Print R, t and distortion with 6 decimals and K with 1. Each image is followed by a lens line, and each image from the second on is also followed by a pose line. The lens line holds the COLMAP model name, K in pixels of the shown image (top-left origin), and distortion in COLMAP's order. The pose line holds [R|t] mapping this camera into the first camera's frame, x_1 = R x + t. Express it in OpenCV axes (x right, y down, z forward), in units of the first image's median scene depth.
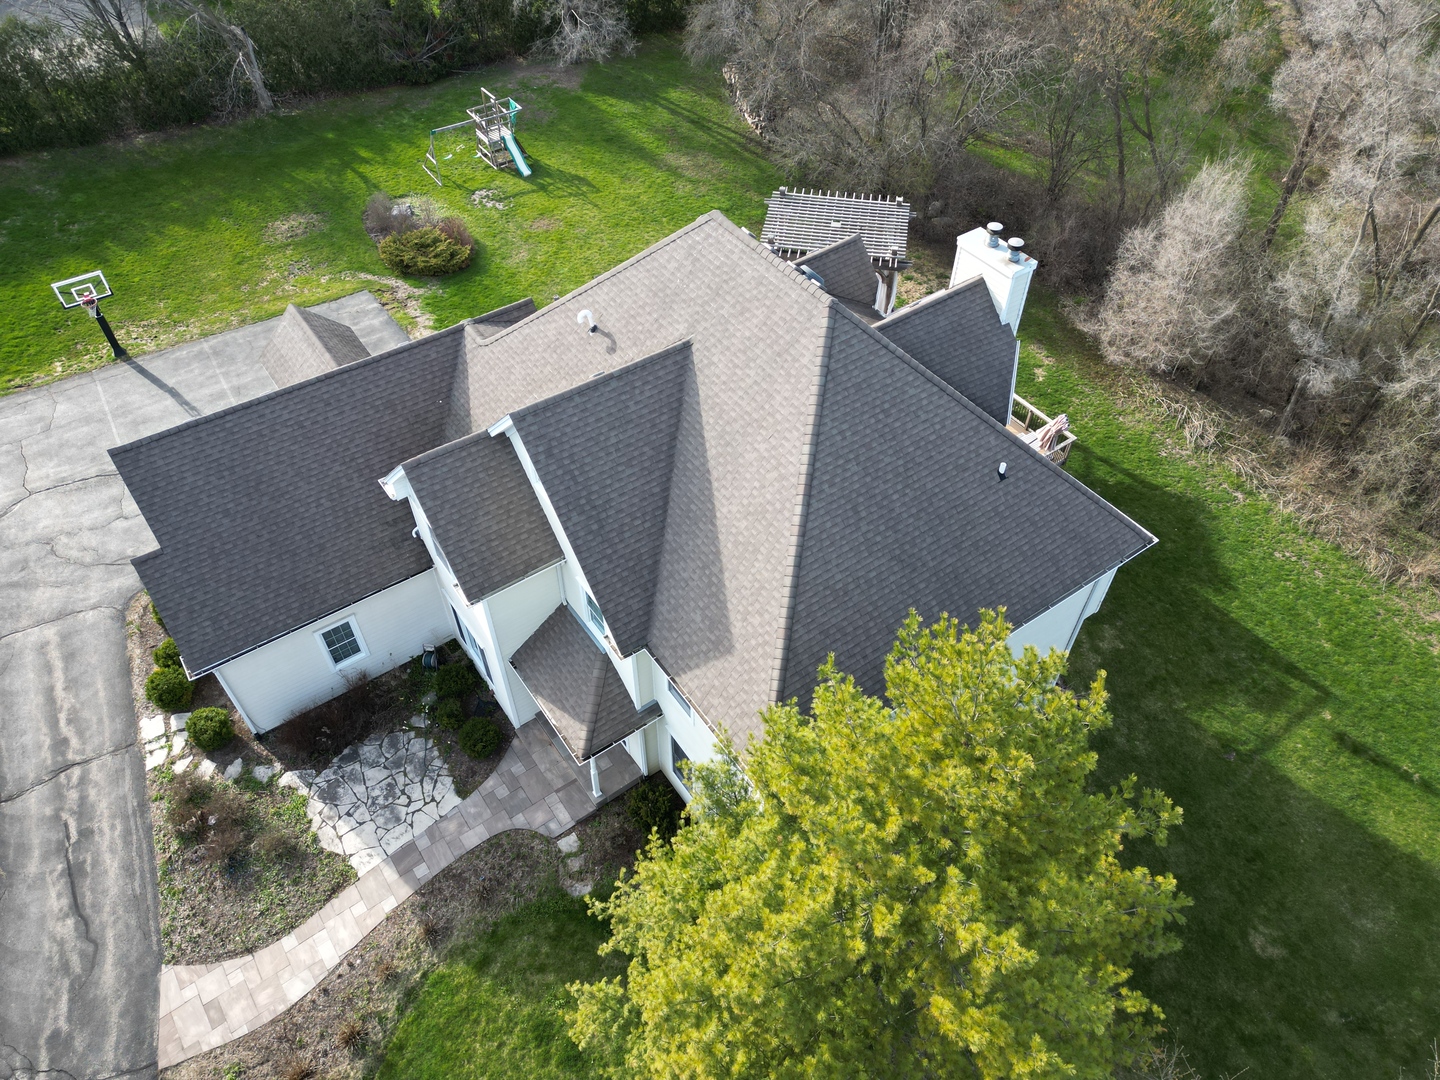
lens RADIAL K [[1004.0, 0, 724.5], [0, 1004.0, 543.7], [0, 0, 1]] dist [0.076735, -0.069728]
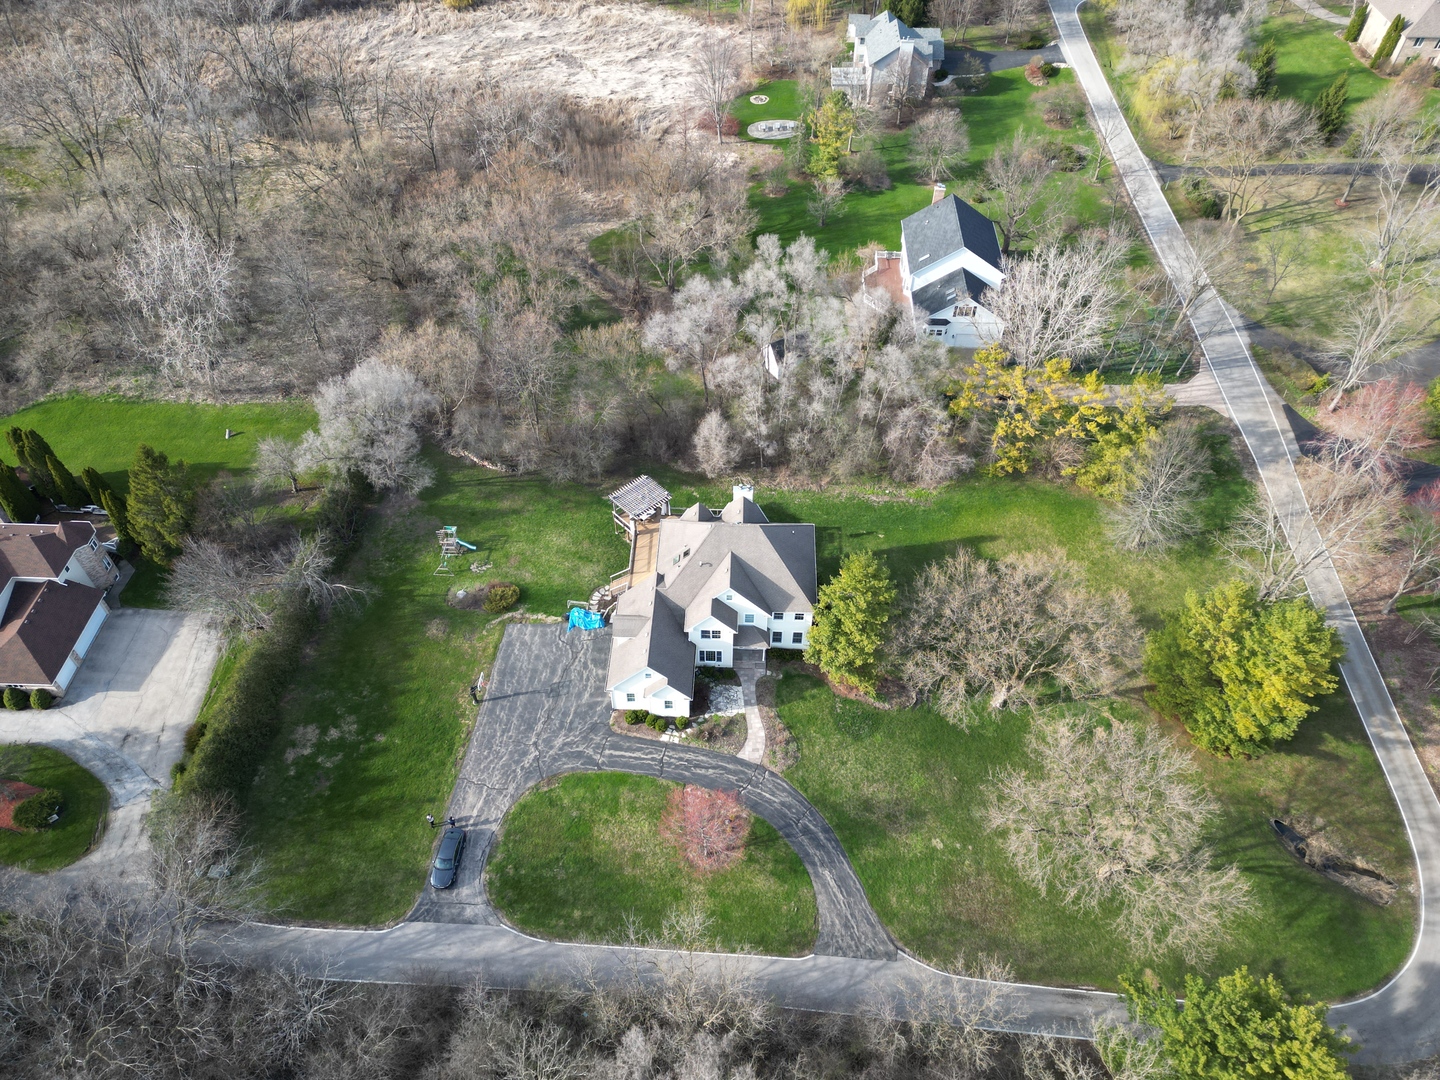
lens RADIAL K [[977.6, 0, 720.0], [0, 977.6, 540.0], [0, 0, 1]] dist [0.079395, 0.000237]
pose [[0.608213, -0.590154, 0.530844, -1.840610], [0.590168, 0.783430, 0.194778, -0.887097], [-0.530828, 0.194821, 0.824783, -1.966503]]
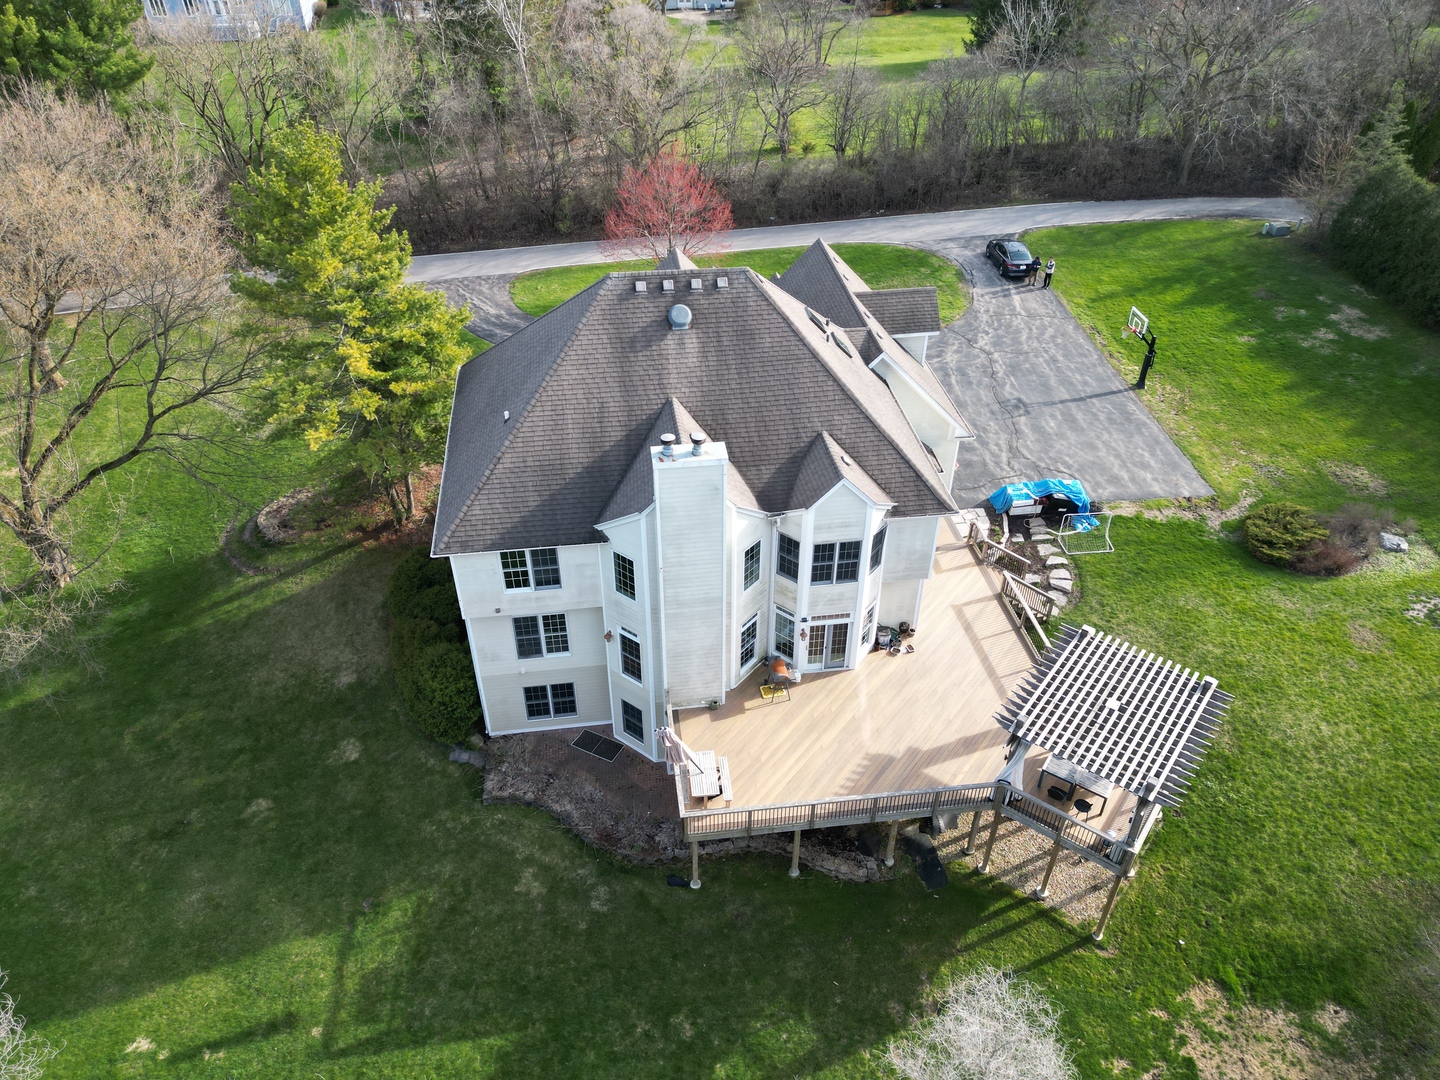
lens RADIAL K [[1004.0, 0, 724.5], [0, 1004.0, 543.7], [0, 0, 1]] dist [0.076735, -0.069728]
pose [[-0.461488, 0.533680, -0.708670, 0.987918], [-0.663863, 0.322150, 0.674912, -0.936794], [0.588485, 0.781924, 0.205622, 0.841842]]
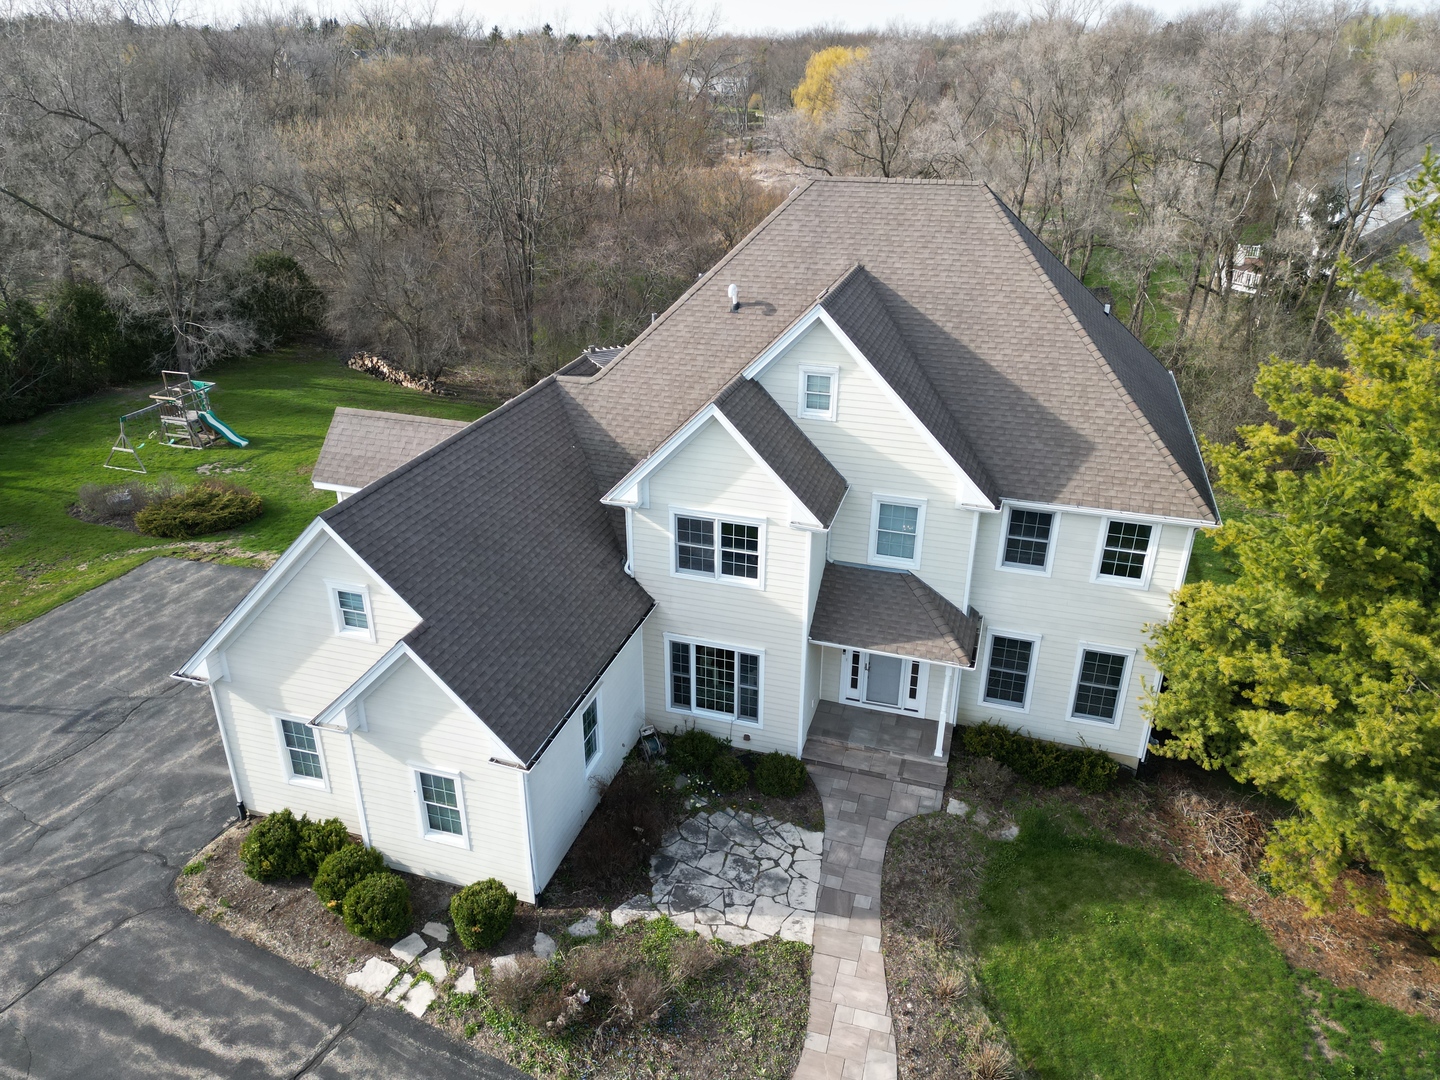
lens RADIAL K [[1004.0, 0, 724.5], [0, 1004.0, 543.7], [0, 0, 1]] dist [0.076735, -0.069728]
pose [[0.792383, -0.269000, 0.547511, -0.683845], [0.452454, 0.861159, -0.231713, 0.199607], [-0.409163, 0.431329, 0.804078, 0.268248]]
